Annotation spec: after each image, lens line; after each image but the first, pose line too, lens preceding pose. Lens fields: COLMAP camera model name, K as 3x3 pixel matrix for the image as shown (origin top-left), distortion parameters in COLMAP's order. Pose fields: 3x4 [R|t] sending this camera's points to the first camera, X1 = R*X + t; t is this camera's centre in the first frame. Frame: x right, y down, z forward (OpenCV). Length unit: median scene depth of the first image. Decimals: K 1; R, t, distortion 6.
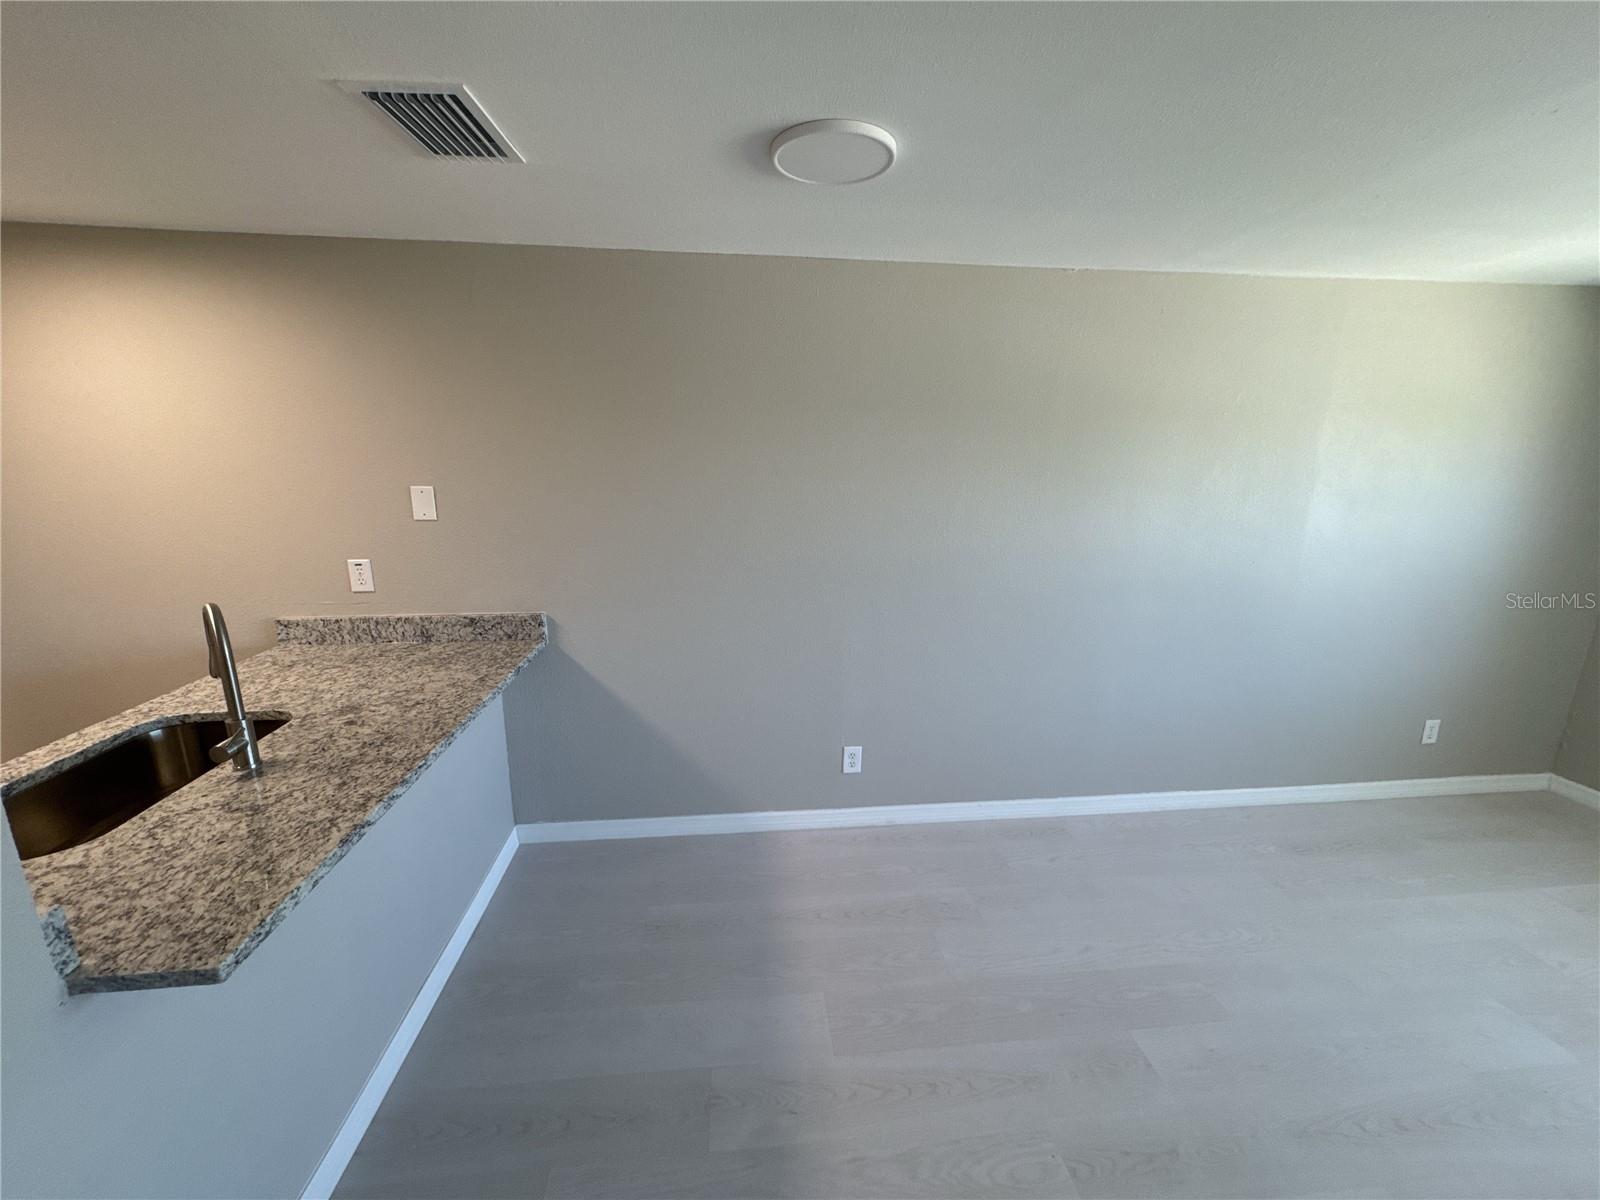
lens RADIAL K [[638.4, 0, 802.8], [0, 638.4, 599.7], [0, 0, 1]] dist [-0.002283, 0.000291]
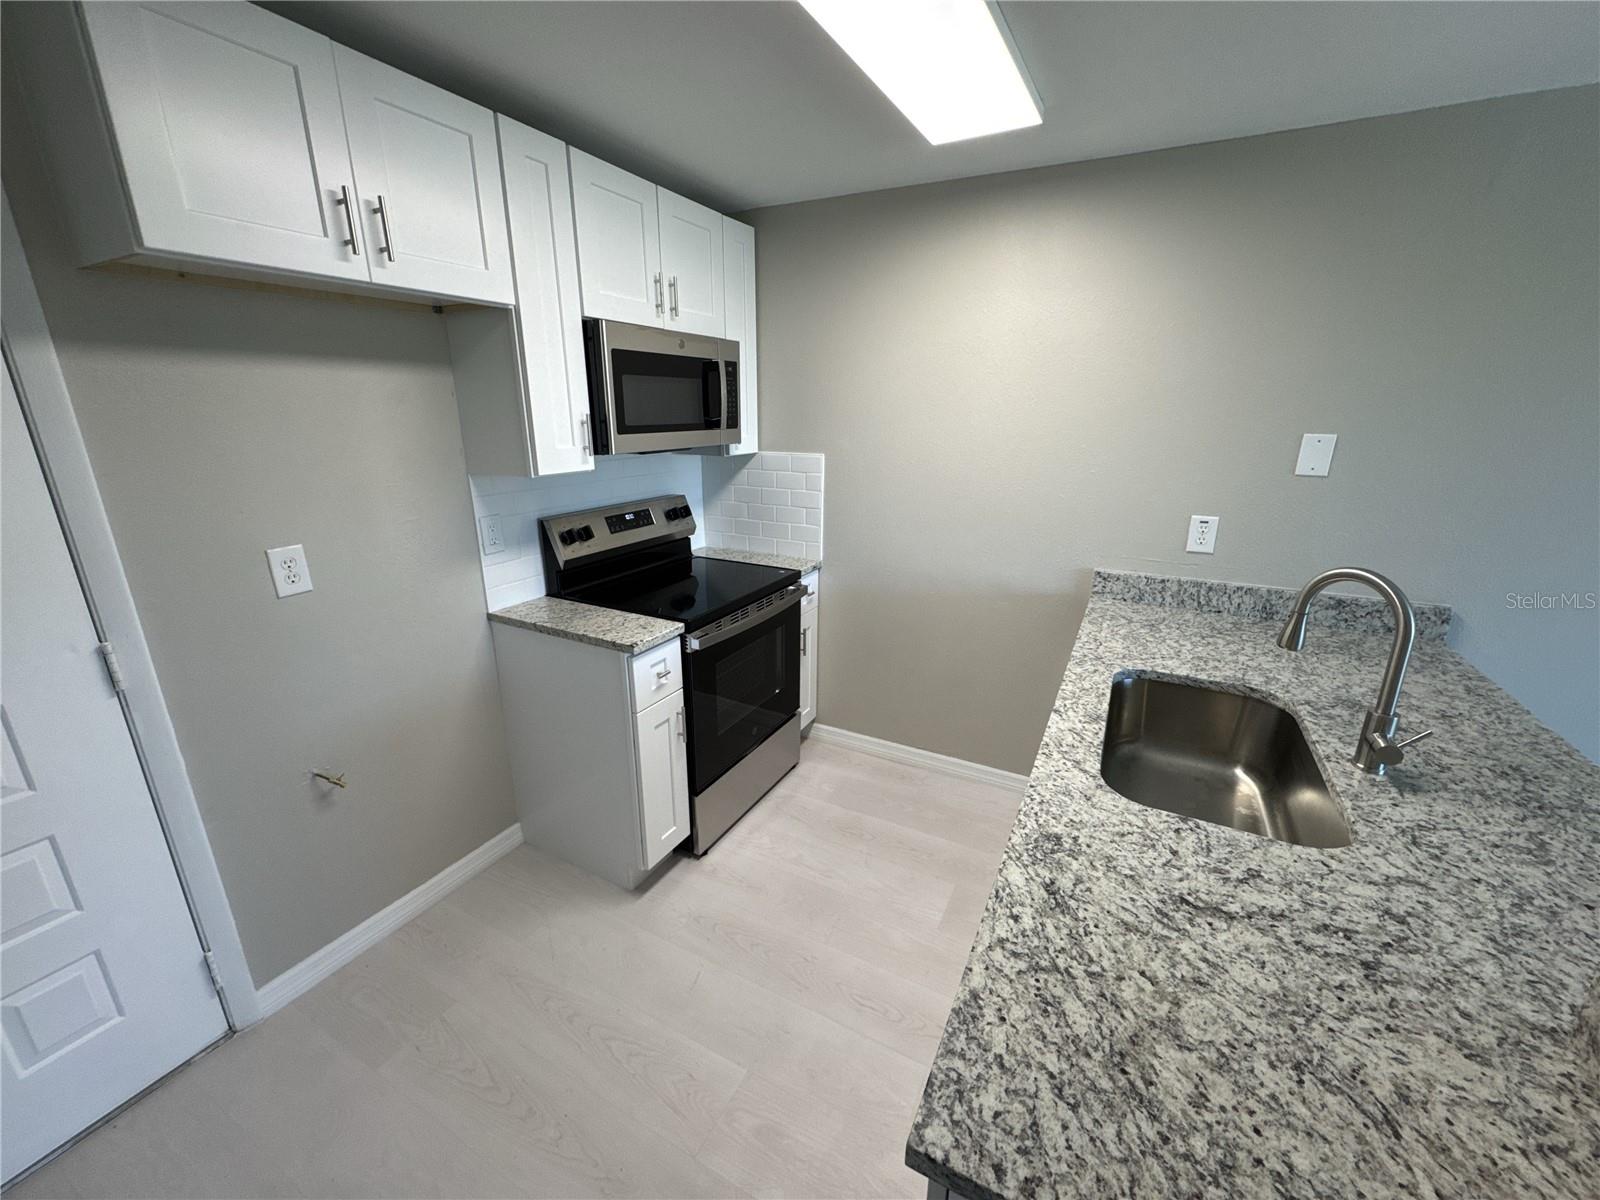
lens RADIAL K [[638.4, 0, 795.8], [0, 638.4, 599.3], [0, 0, 1]] dist [-0.002283, 0.000291]
pose [[0.827001, 0.155836, -0.540171, -0.672282], [-0.122085, 0.987667, 0.098025, 0.034180], [0.548785, -0.015121, 0.835827, -0.060608]]
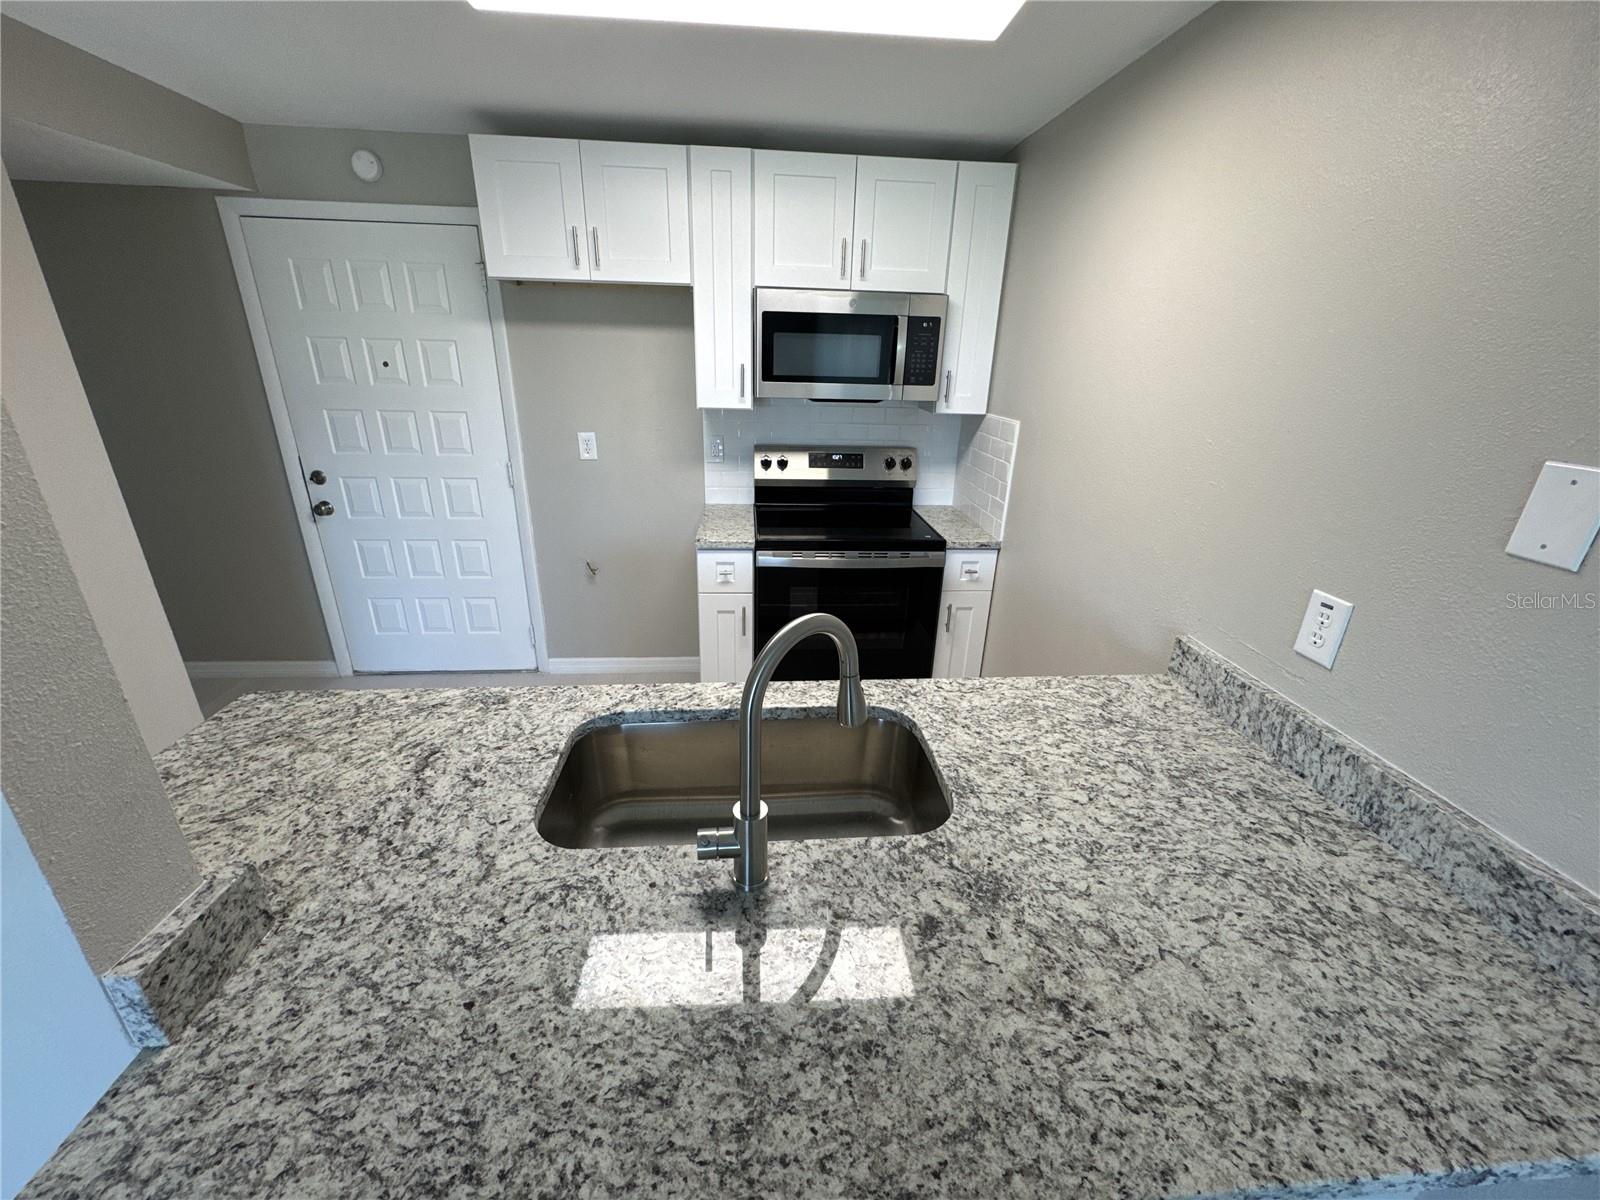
lens RADIAL K [[638.4, 0, 799.0], [0, 638.4, 595.8], [0, 0, 1]] dist [-0.002283, 0.000291]
pose [[-0.021865, 0.350295, -0.936384, -0.249114], [-0.250124, 0.904906, 0.344359, -0.126745], [0.967967, 0.241742, 0.067832, 0.588351]]
